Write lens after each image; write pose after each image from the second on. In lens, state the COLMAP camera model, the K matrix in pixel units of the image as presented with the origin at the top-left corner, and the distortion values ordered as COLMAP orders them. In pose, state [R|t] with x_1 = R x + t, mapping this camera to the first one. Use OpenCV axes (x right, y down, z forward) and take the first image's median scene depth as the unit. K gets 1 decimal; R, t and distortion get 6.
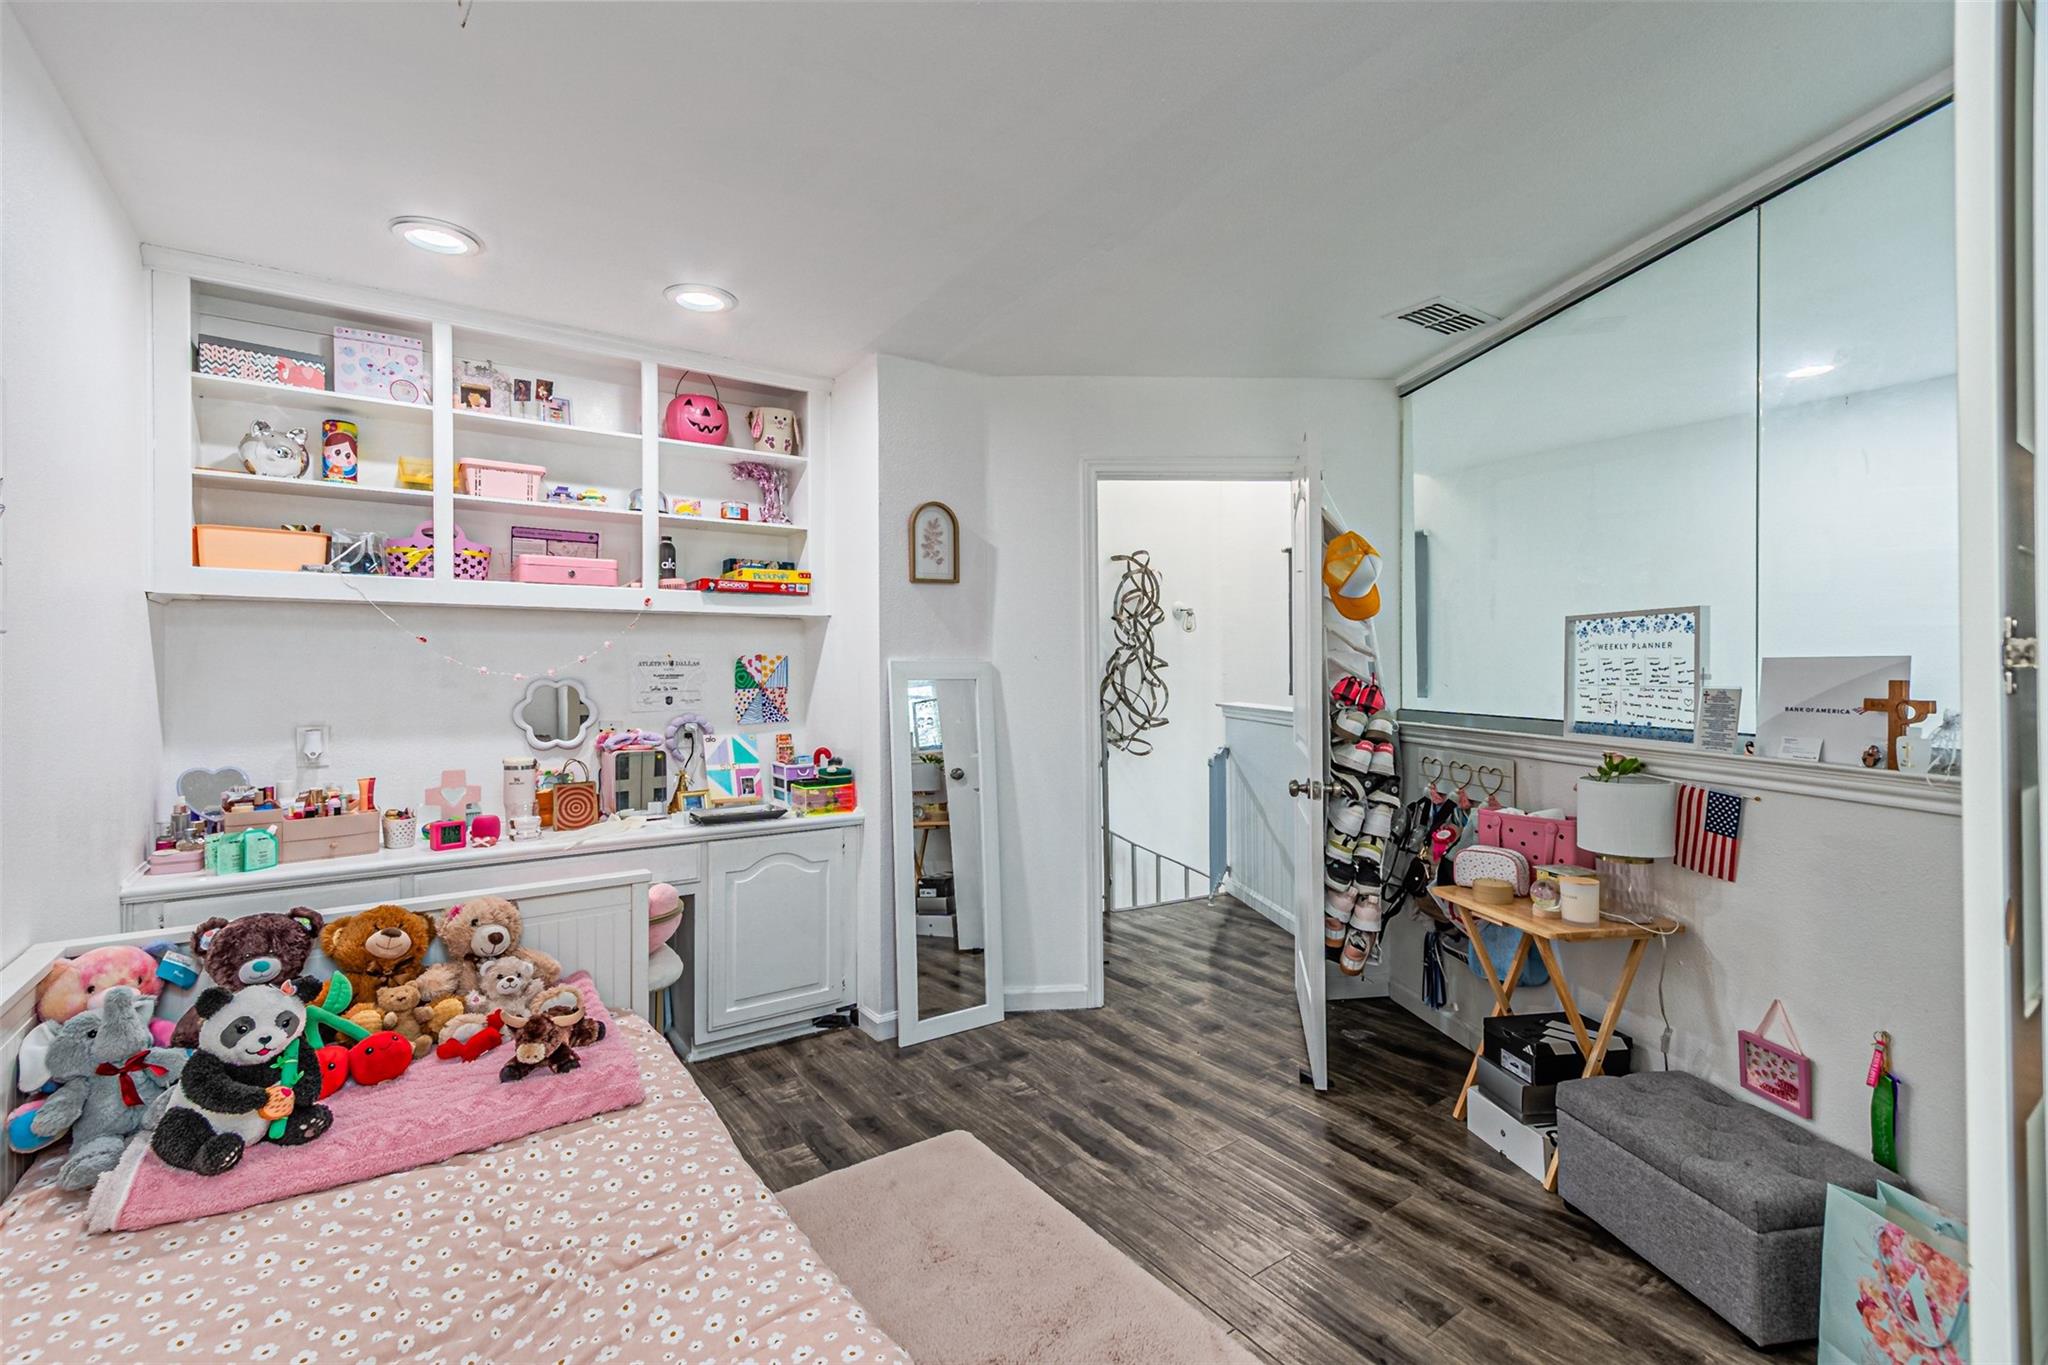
lens RADIAL K [[887.0, 0, 997.7], [0, 887.0, 695.0], [0, 0, 1]] dist [0.002752, -0.000040]
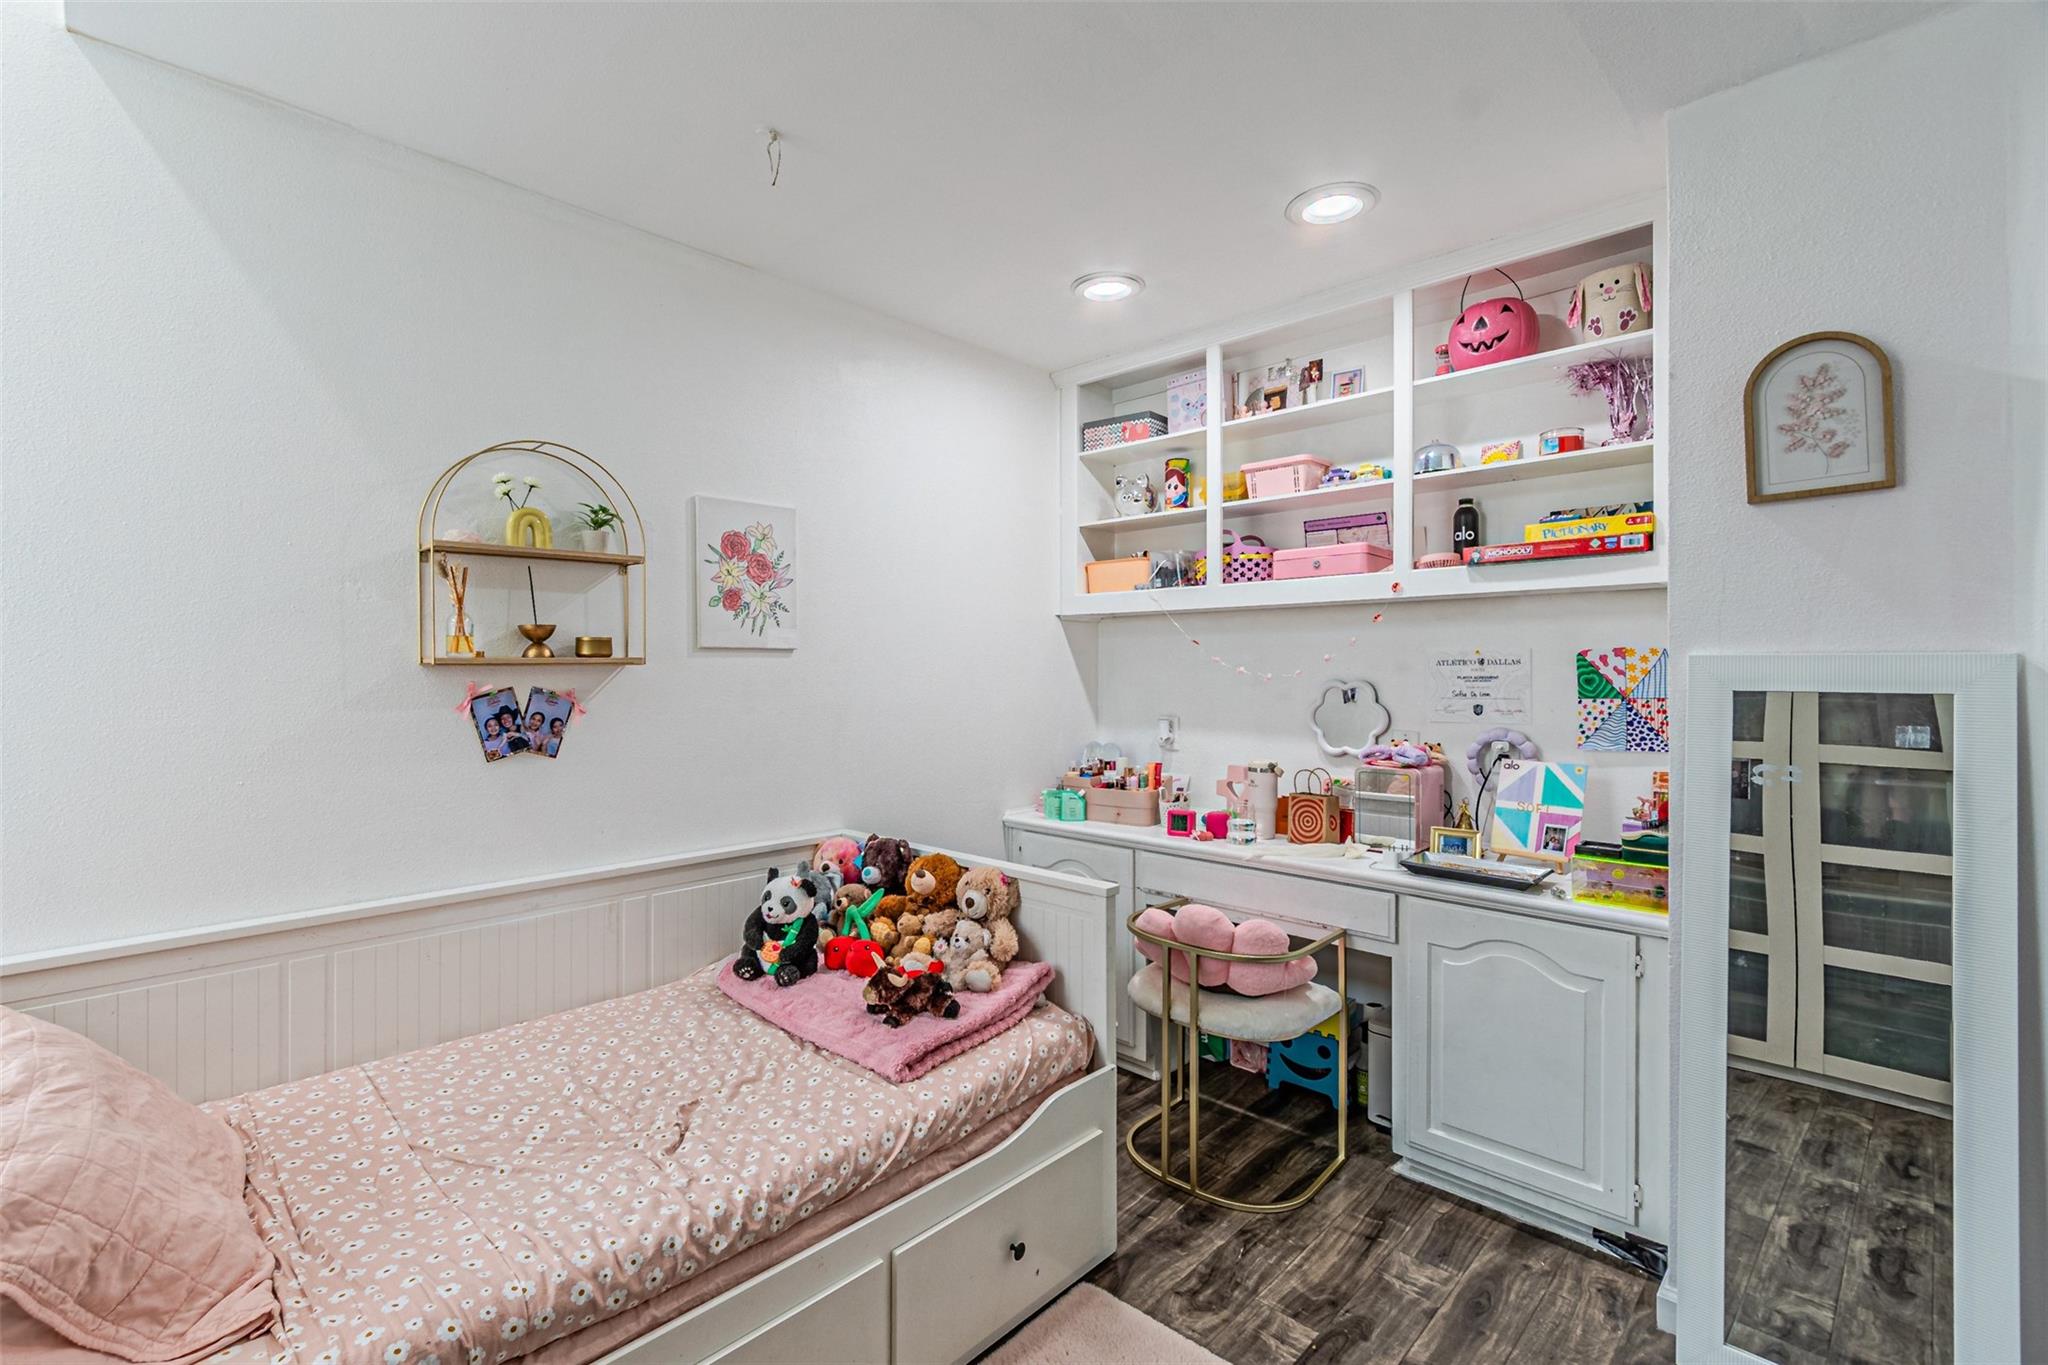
lens RADIAL K [[908.5, 0, 974.1], [0, 908.5, 678.7], [0, 0, 1]] dist [0.002594, 0.000242]
pose [[0.187043, 0.012748, -0.982269, 0.347553], [-0.027024, 0.999604, 0.007827, -0.016233], [0.981980, 0.025081, 0.187314, 0.450905]]
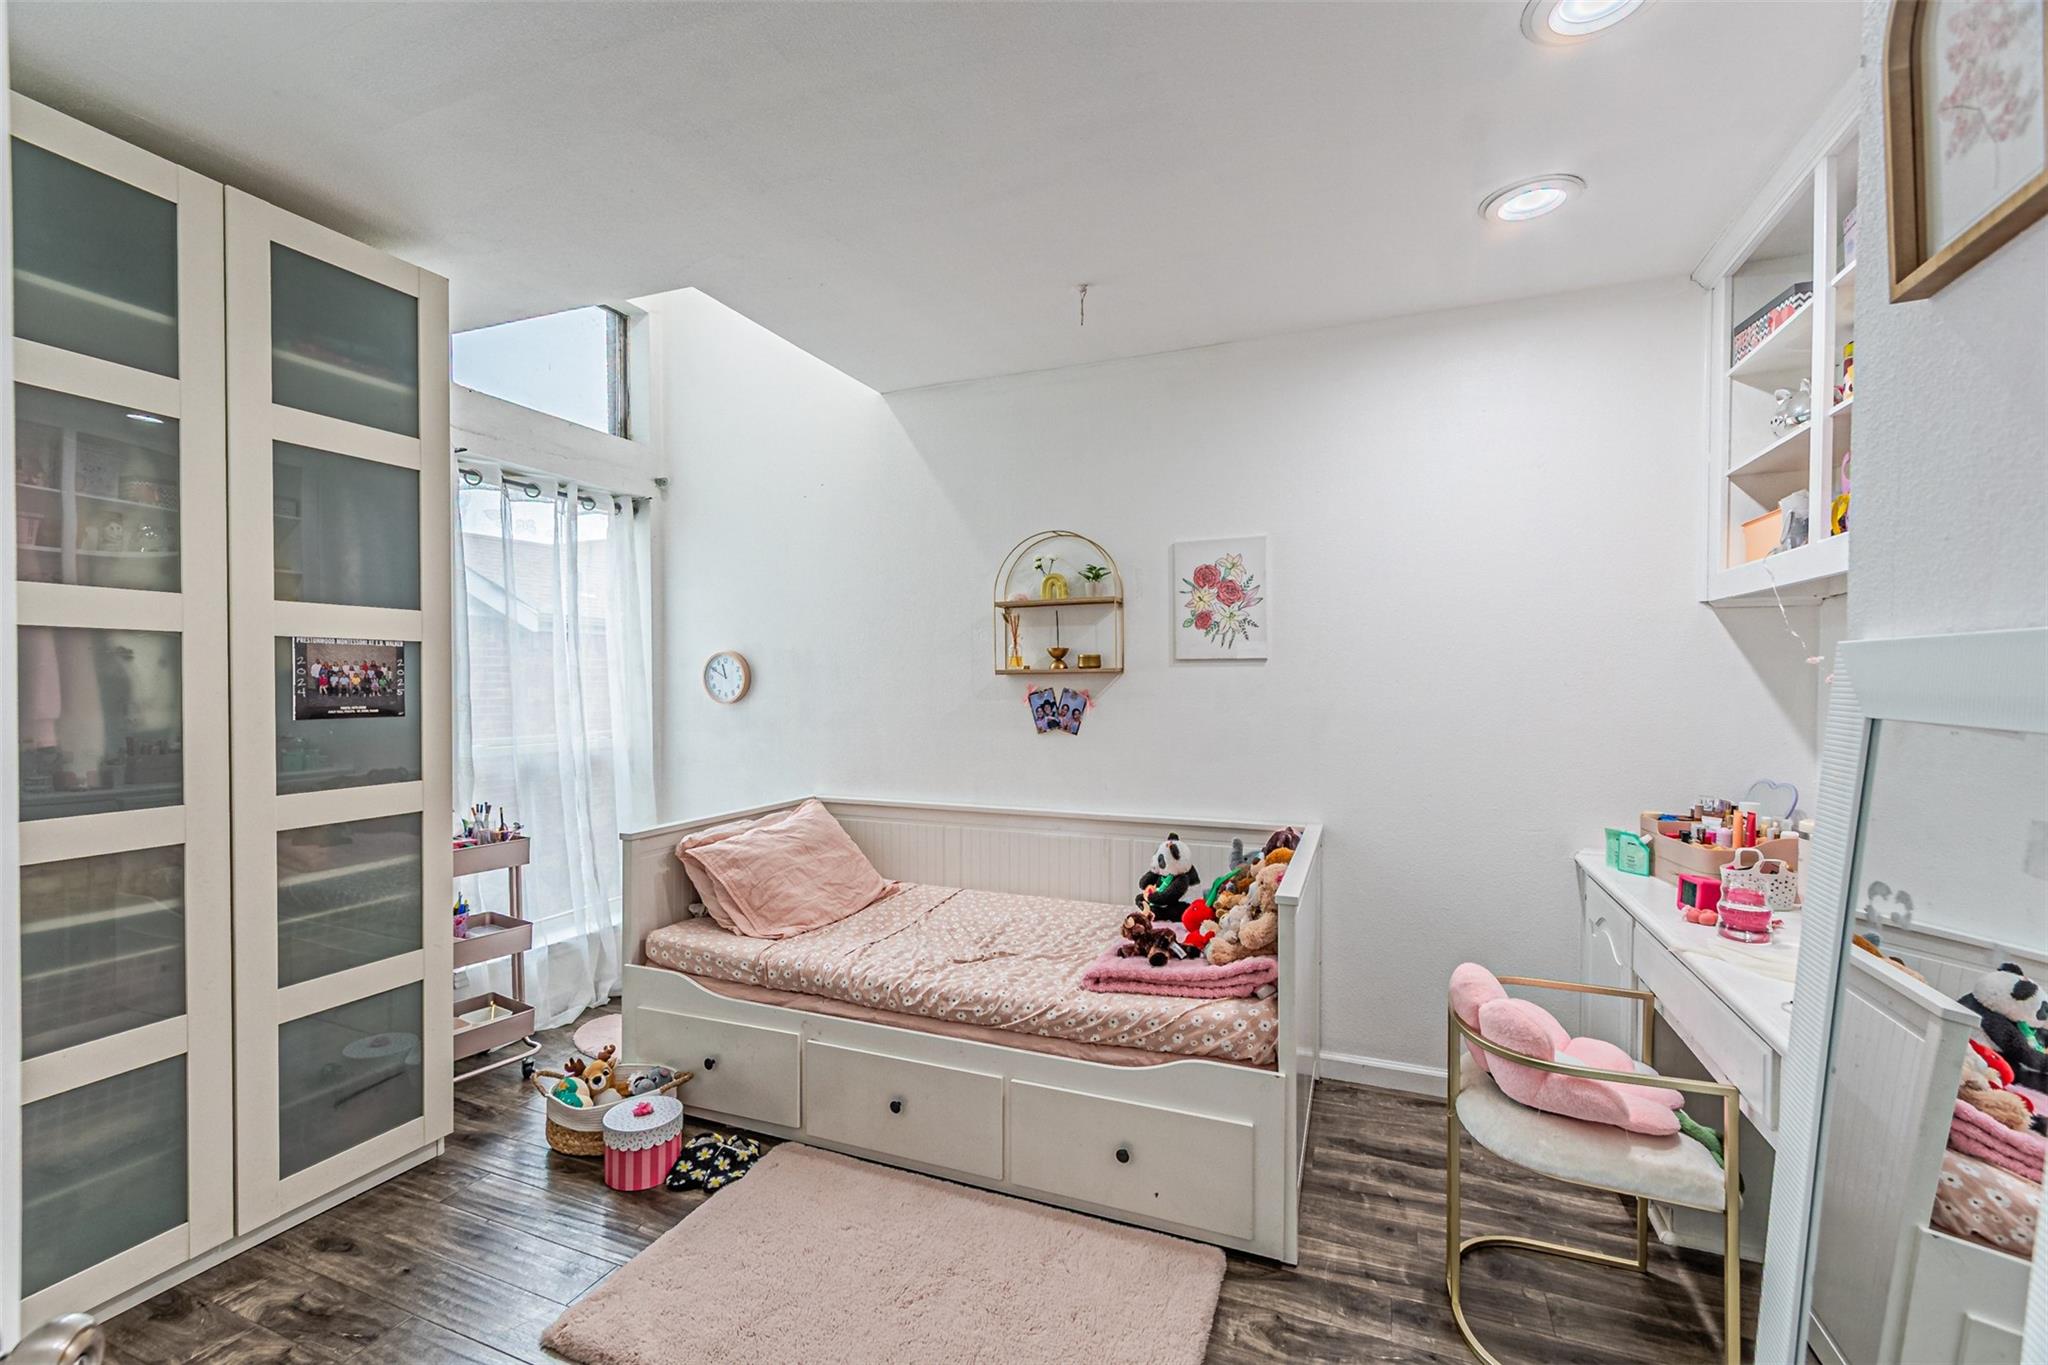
lens RADIAL K [[887.0, 0, 997.7], [0, 887.0, 695.0], [0, 0, 1]] dist [0.002752, -0.000040]
pose [[-0.840901, 0.015519, -0.540966, 0.238881], [-0.010403, 0.998941, 0.044829, -0.033331], [0.541089, 0.043324, -0.839849, 1.087069]]
